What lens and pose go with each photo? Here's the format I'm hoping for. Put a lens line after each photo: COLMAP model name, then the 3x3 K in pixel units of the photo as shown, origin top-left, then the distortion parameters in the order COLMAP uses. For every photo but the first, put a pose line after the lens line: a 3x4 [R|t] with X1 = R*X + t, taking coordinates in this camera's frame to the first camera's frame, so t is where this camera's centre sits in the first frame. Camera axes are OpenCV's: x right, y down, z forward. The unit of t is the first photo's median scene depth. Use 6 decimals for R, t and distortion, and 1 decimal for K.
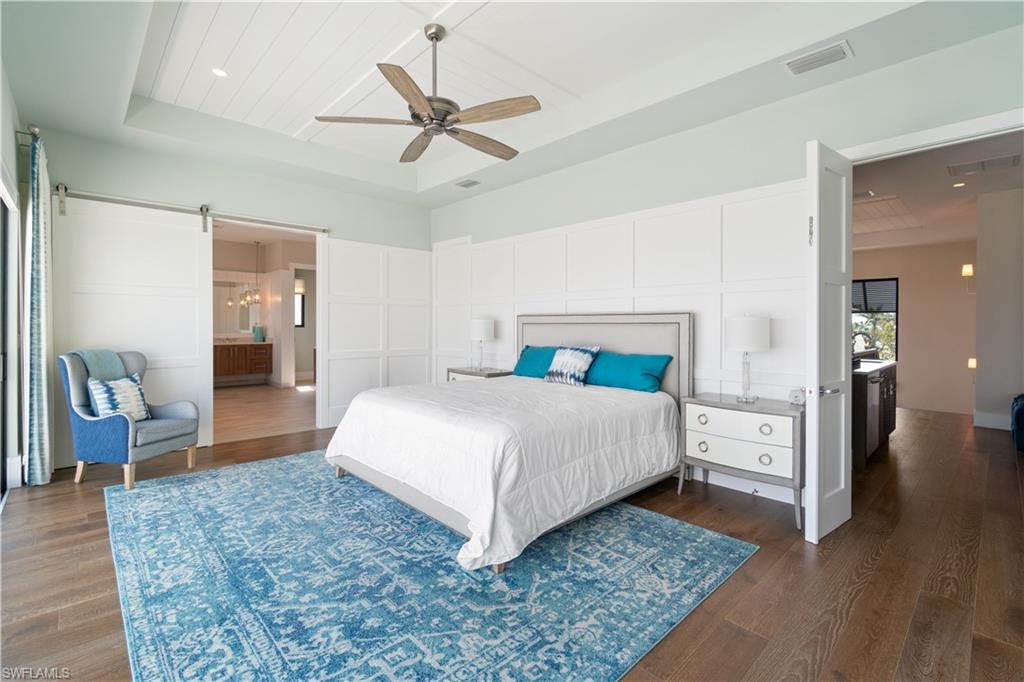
lens RADIAL K [[464.7, 0, 512.1], [0, 464.7, 331.2], [0, 0, 1]] dist [-0.000328, 0.000020]
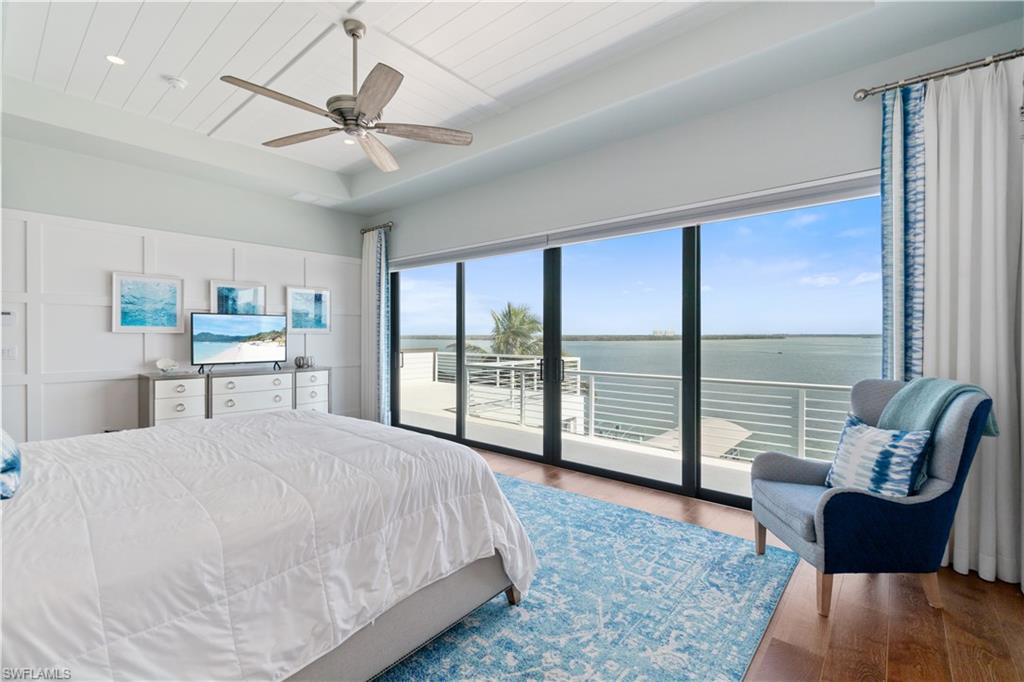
lens RADIAL K [[437.7, 0, 509.3], [0, 437.7, 338.4], [0, 0, 1]] dist [-0.002885, 0.000354]
pose [[-0.994796, -0.001675, -0.101873, -0.246544], [-0.003094, 0.999900, 0.013775, -0.014556], [0.101839, 0.014019, -0.994702, 1.217520]]
